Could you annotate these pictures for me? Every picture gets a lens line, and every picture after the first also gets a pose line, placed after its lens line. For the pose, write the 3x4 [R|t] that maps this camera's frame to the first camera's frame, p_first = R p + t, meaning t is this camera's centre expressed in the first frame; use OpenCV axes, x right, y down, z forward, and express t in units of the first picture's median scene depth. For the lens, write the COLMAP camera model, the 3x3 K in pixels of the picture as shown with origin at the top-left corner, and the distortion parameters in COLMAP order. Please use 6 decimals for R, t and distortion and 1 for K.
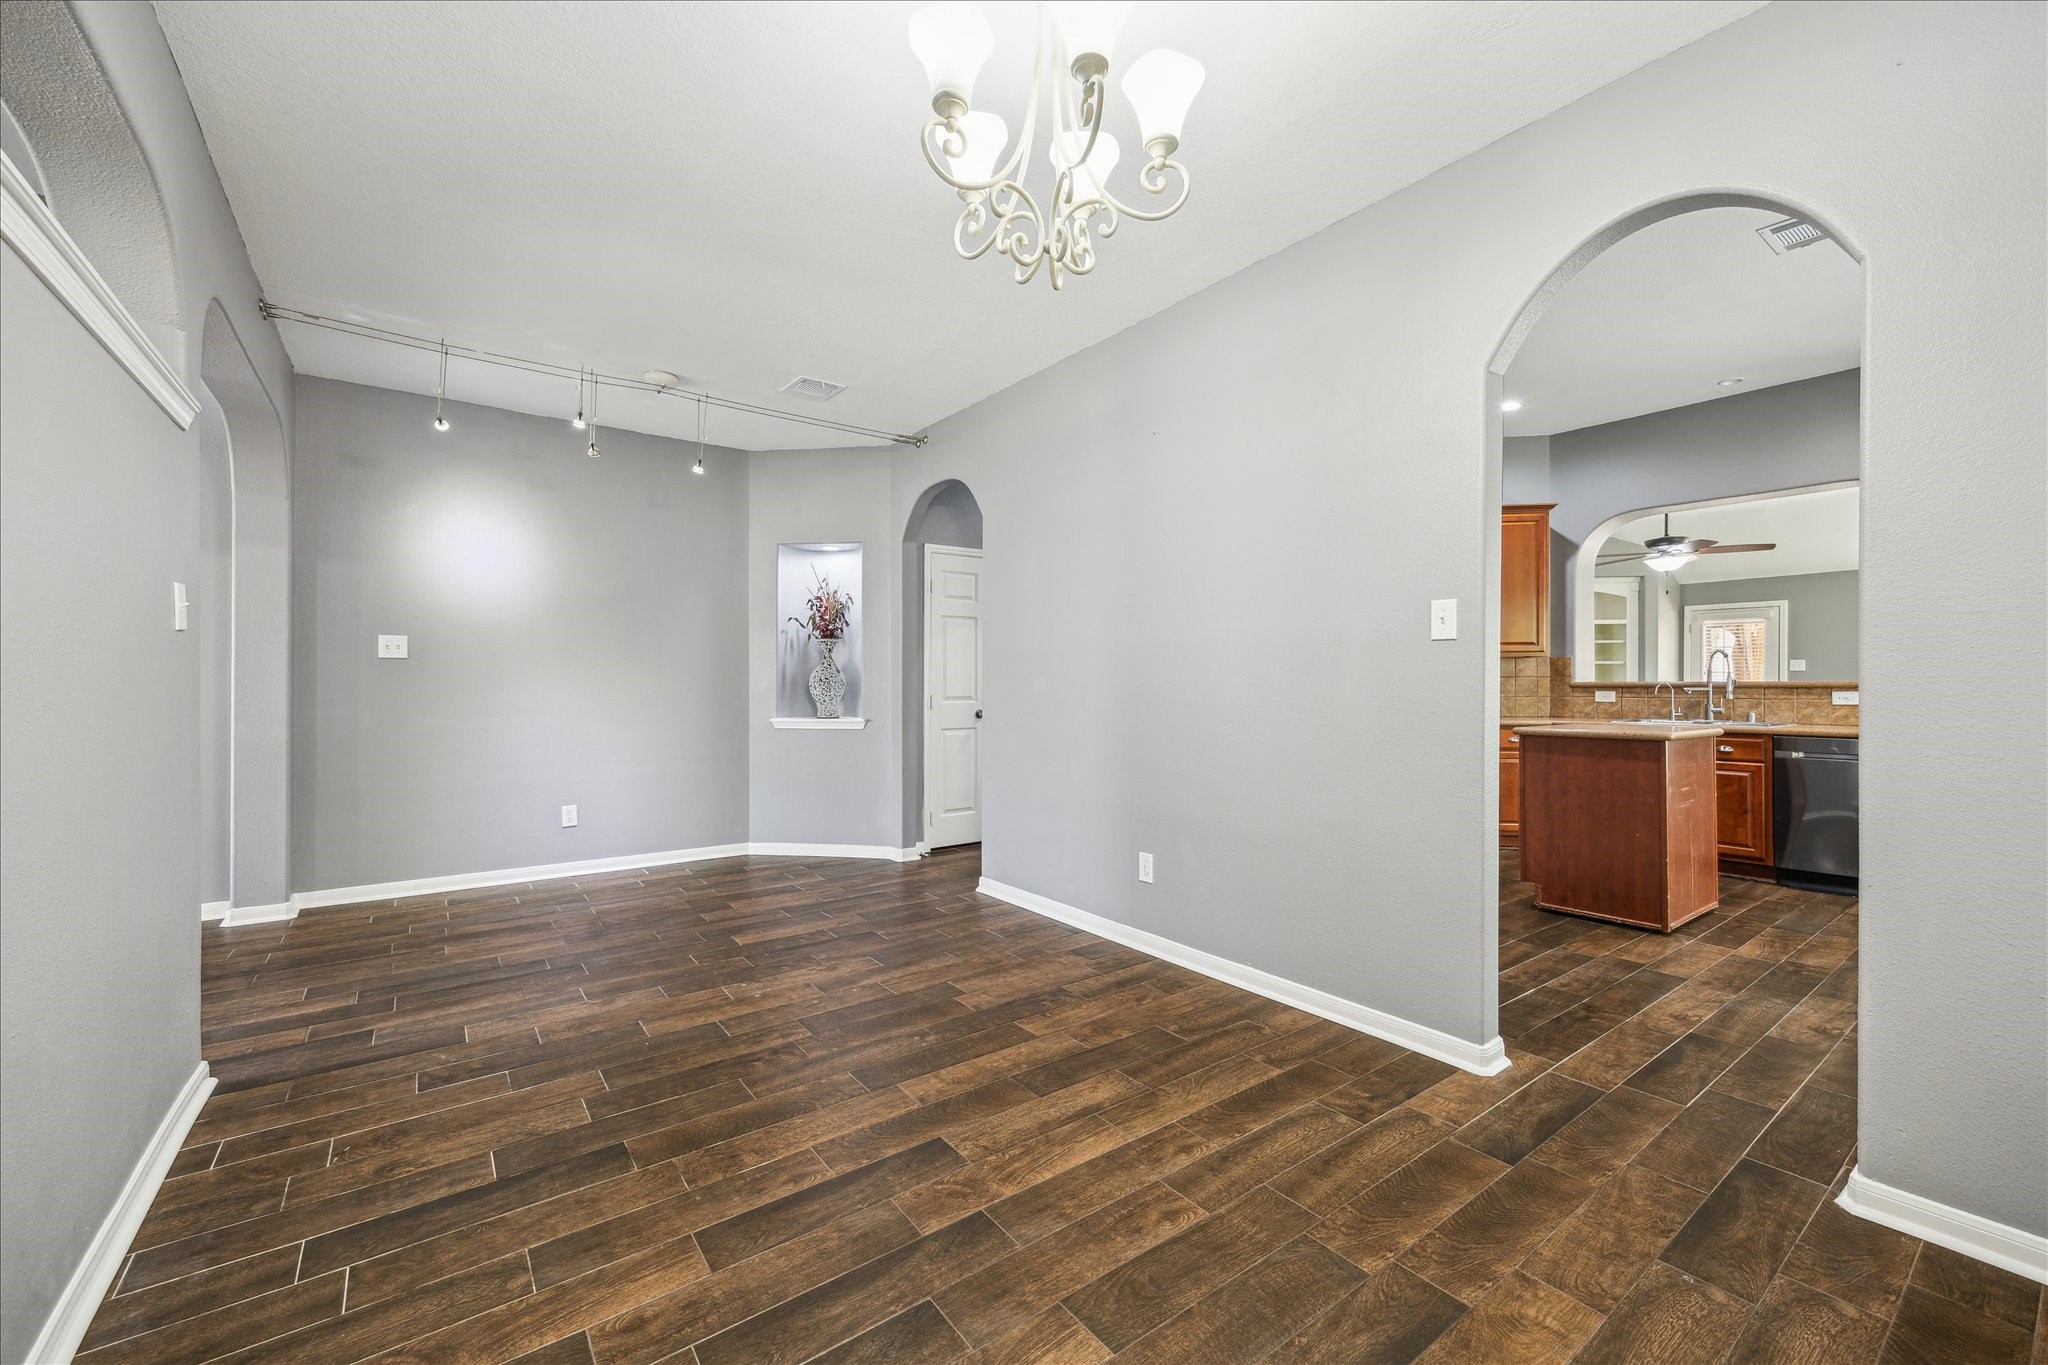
lens RADIAL K [[829.3, 0, 1035.1], [0, 829.3, 674.2], [0, 0, 1]] dist [0.002828, 0.000072]
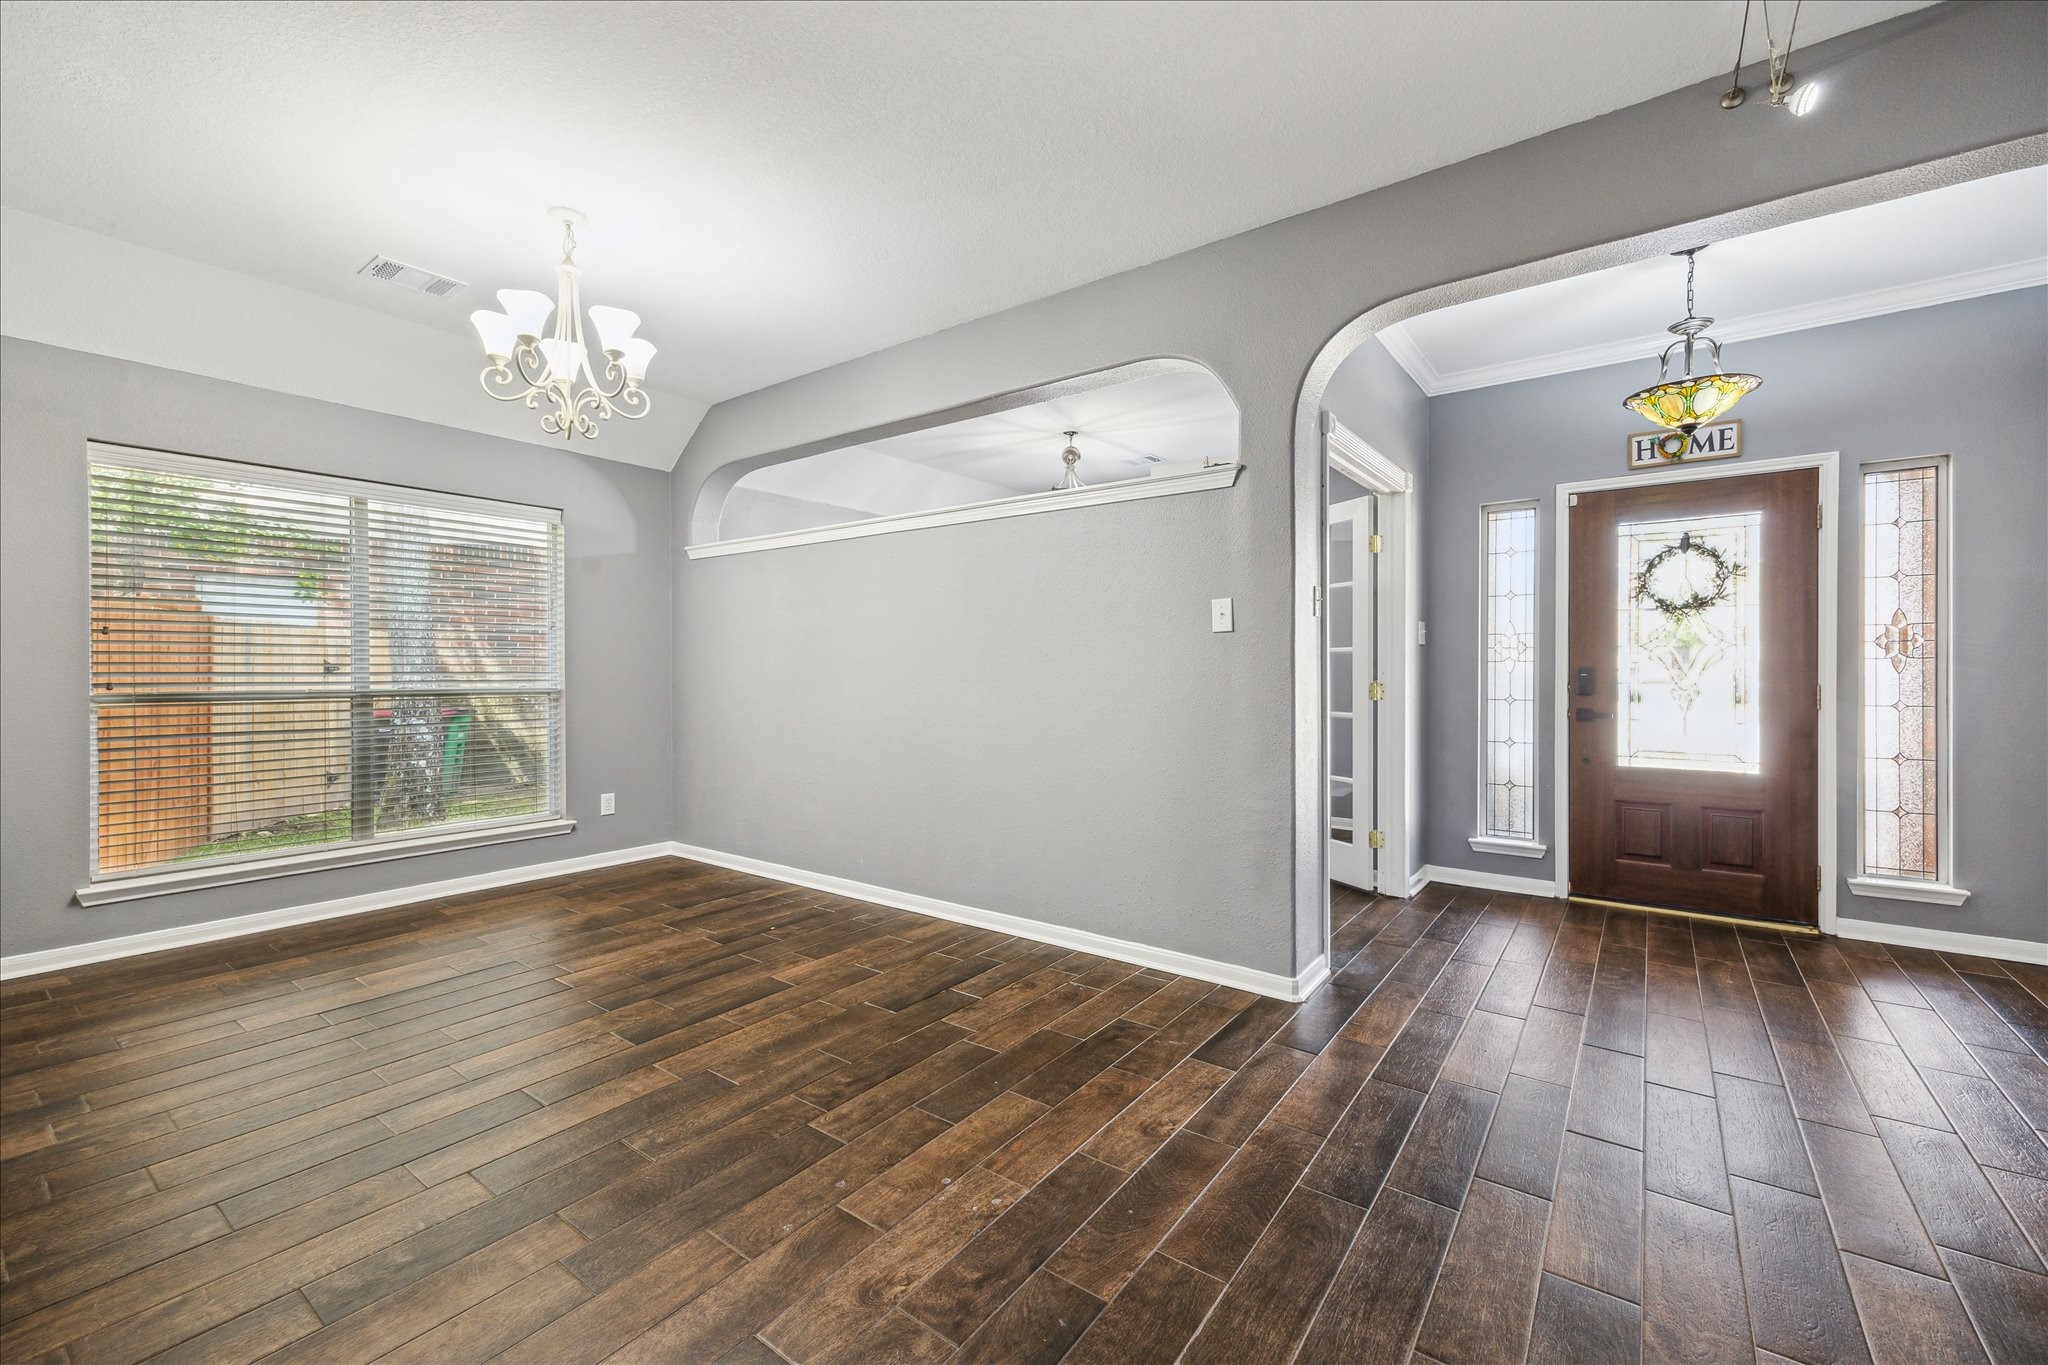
lens RADIAL K [[829.3, 0, 1035.1], [0, 829.3, 674.2], [0, 0, 1]] dist [0.002828, 0.000072]
pose [[-0.955469, 0.000002, -0.295090, -0.210176], [0.002216, 0.999972, -0.007166, 0.017921], [0.295082, -0.007501, -0.955443, 1.563613]]
